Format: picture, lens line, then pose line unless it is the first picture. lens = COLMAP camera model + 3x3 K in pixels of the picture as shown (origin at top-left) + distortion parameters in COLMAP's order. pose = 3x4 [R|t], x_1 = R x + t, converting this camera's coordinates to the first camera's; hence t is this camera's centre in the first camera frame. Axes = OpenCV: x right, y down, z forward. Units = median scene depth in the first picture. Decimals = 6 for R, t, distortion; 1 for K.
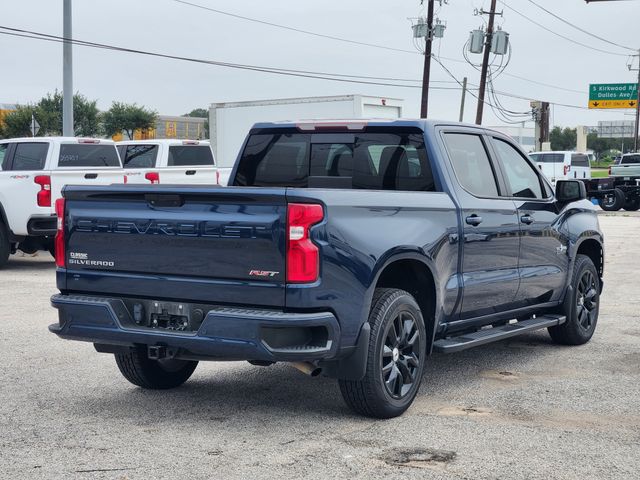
lens RADIAL K [[1247.2, 0, 318.4], [0, 1247.2, 240.5], [0, 0, 1]] dist [-0.046538, 0.000000]
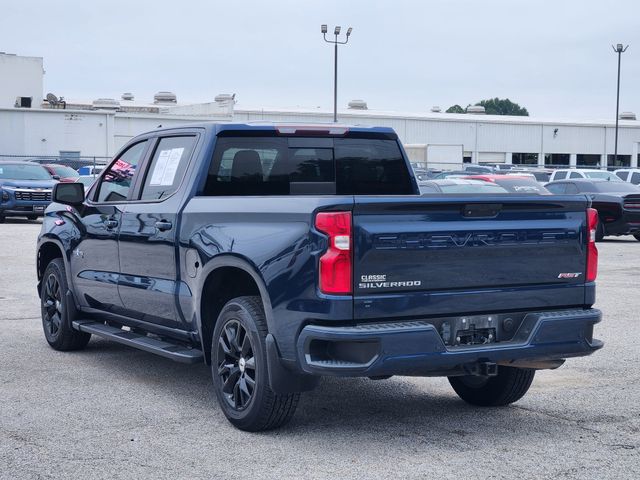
lens RADIAL K [[1247.2, 0, 317.7], [0, 1247.2, 236.9], [0, 0, 1]] dist [-0.046538, 0.000000]
pose [[0.496165, -0.055774, 0.866435, -1.001876], [0.052478, 0.998037, 0.034194, -0.050394], [-0.866641, 0.028503, 0.498118, 0.621770]]
